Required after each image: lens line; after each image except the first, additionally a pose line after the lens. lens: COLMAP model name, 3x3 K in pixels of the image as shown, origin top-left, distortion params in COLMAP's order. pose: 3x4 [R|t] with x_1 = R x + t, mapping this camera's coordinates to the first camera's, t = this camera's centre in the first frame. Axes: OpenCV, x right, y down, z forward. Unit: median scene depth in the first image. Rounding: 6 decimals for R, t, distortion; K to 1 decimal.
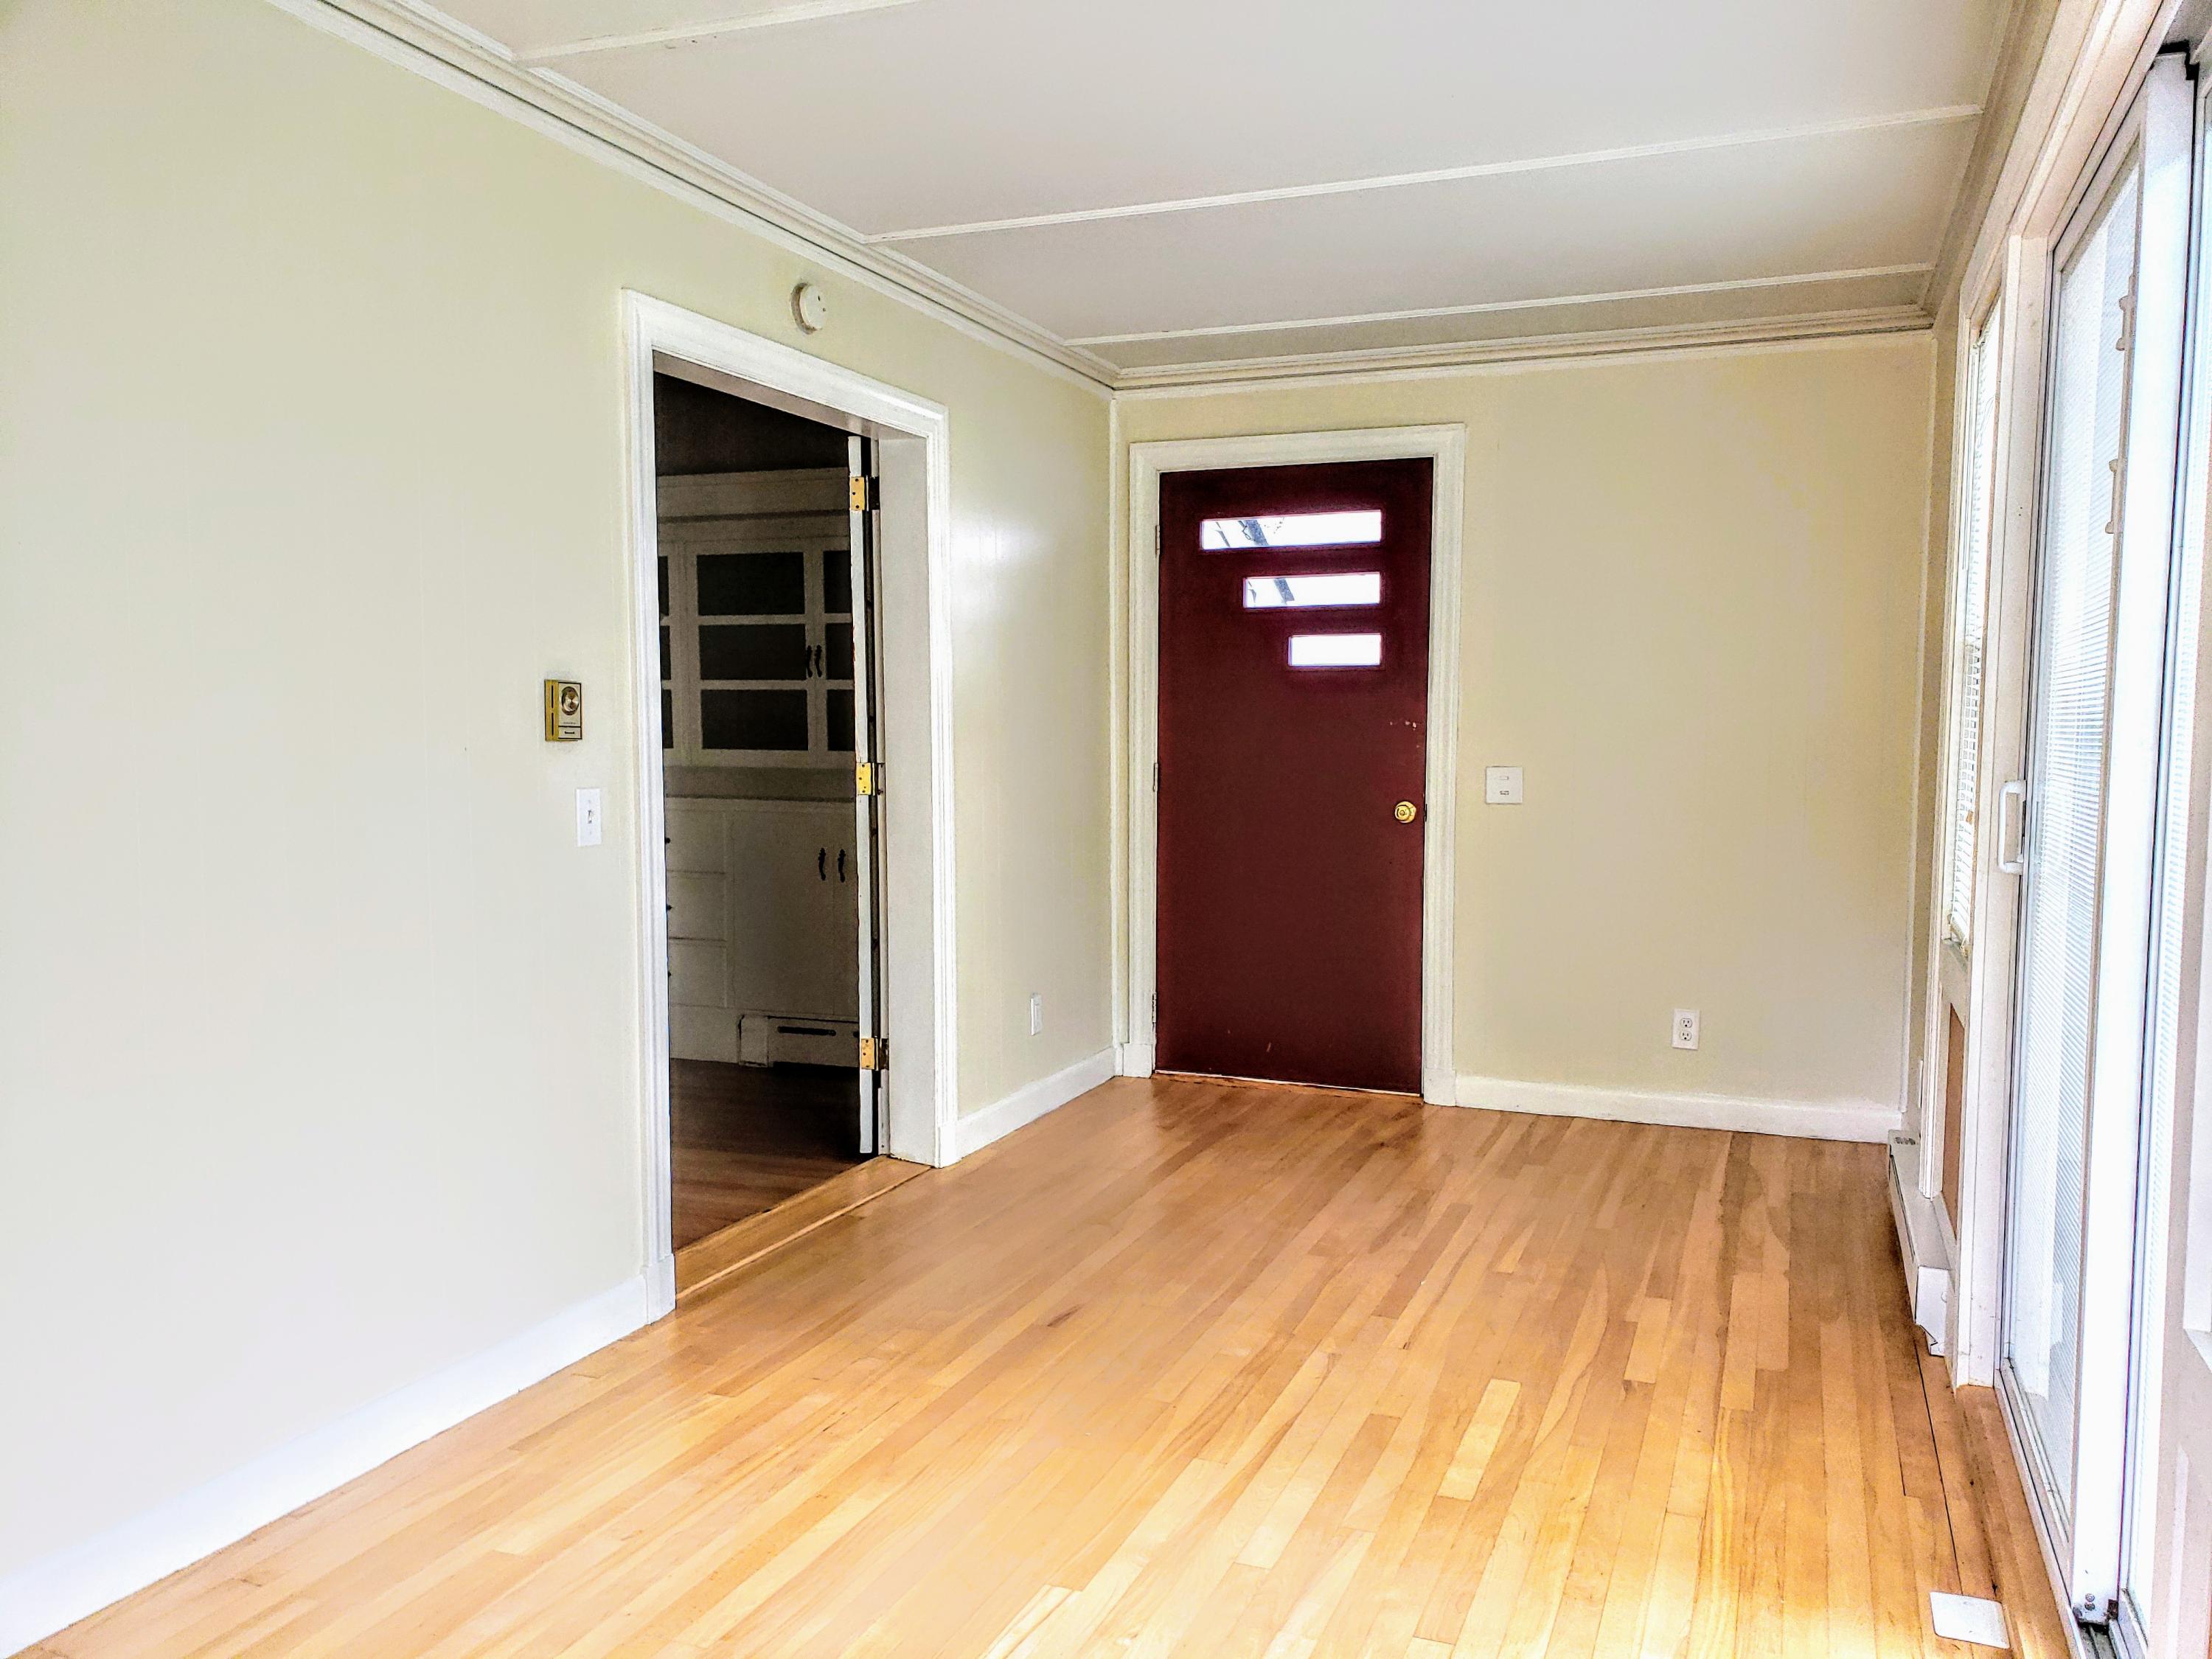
lens RADIAL K [[1732.1, 0, 1108.7], [0, 1732.1, 833.3], [0, 0, 1]] dist [0.069150, -0.076611]
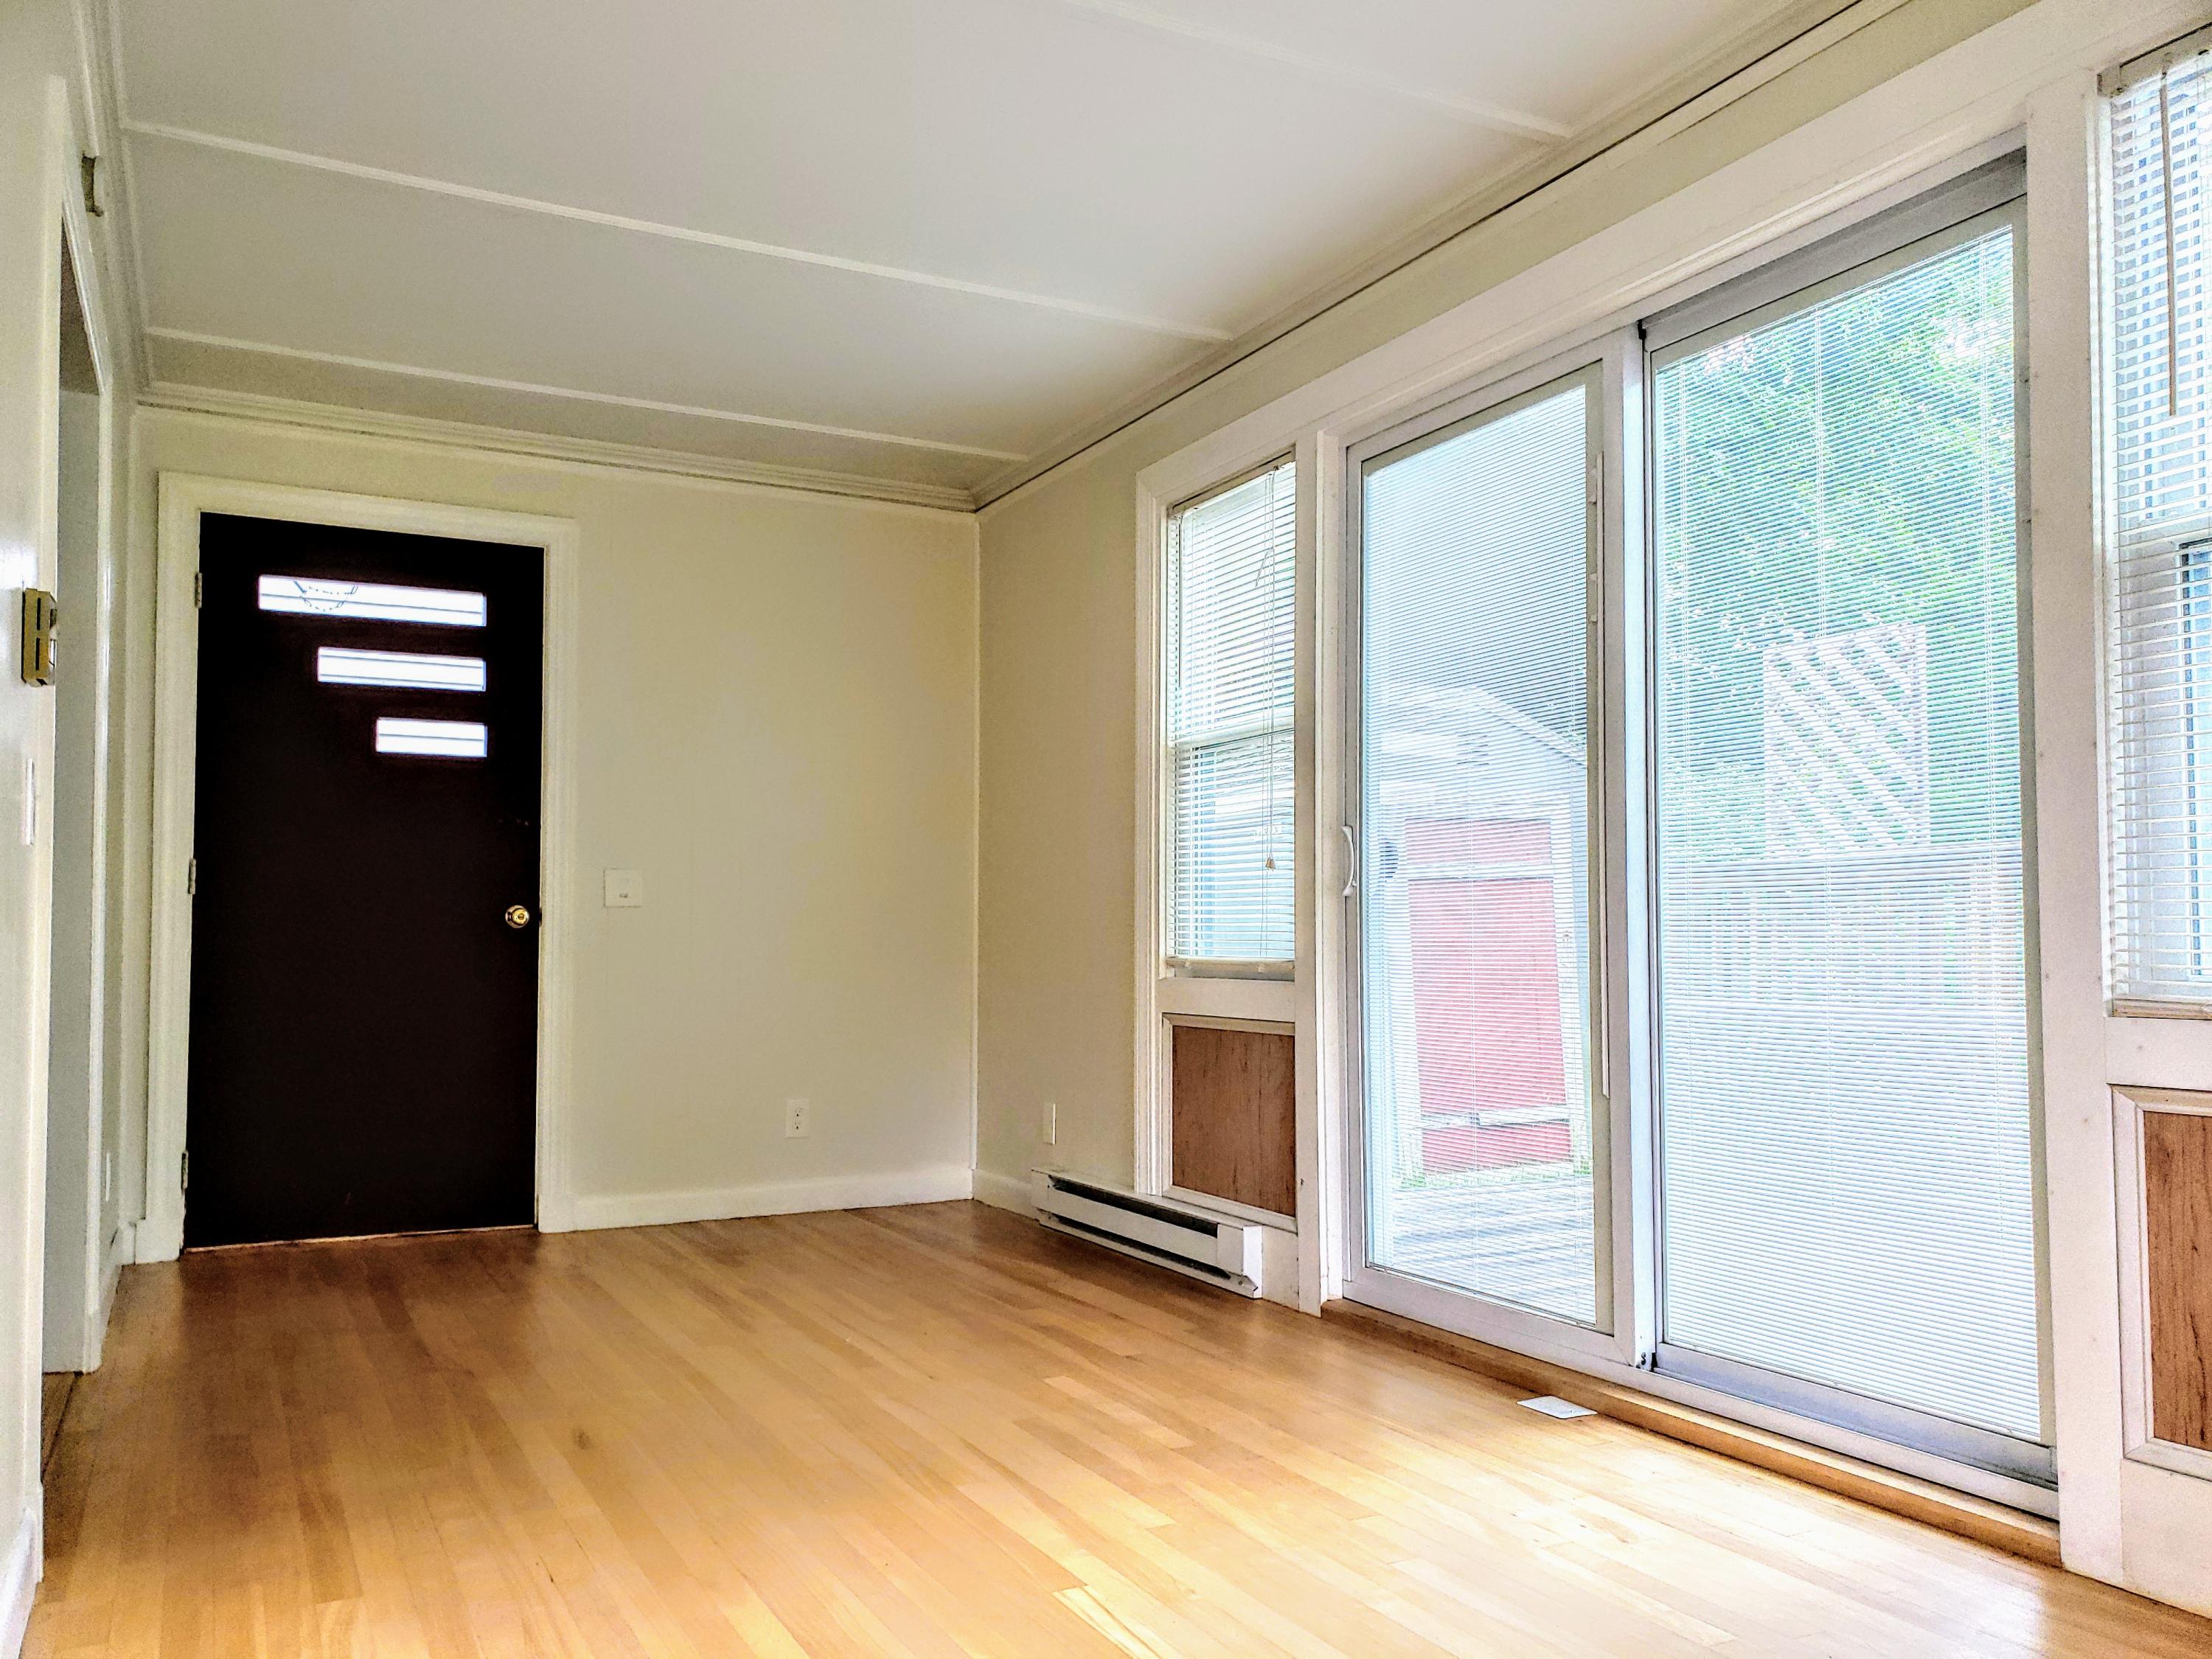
lens RADIAL K [[1732.1, 0, 1102.9], [0, 1732.1, 832.4], [0, 0, 1]] dist [0.069150, -0.076611]
pose [[0.653996, 0.049986, 0.754845, -0.330108], [0.052634, 0.992390, -0.111318, 0.063630], [-0.754665, 0.112532, 0.646388, 0.157609]]
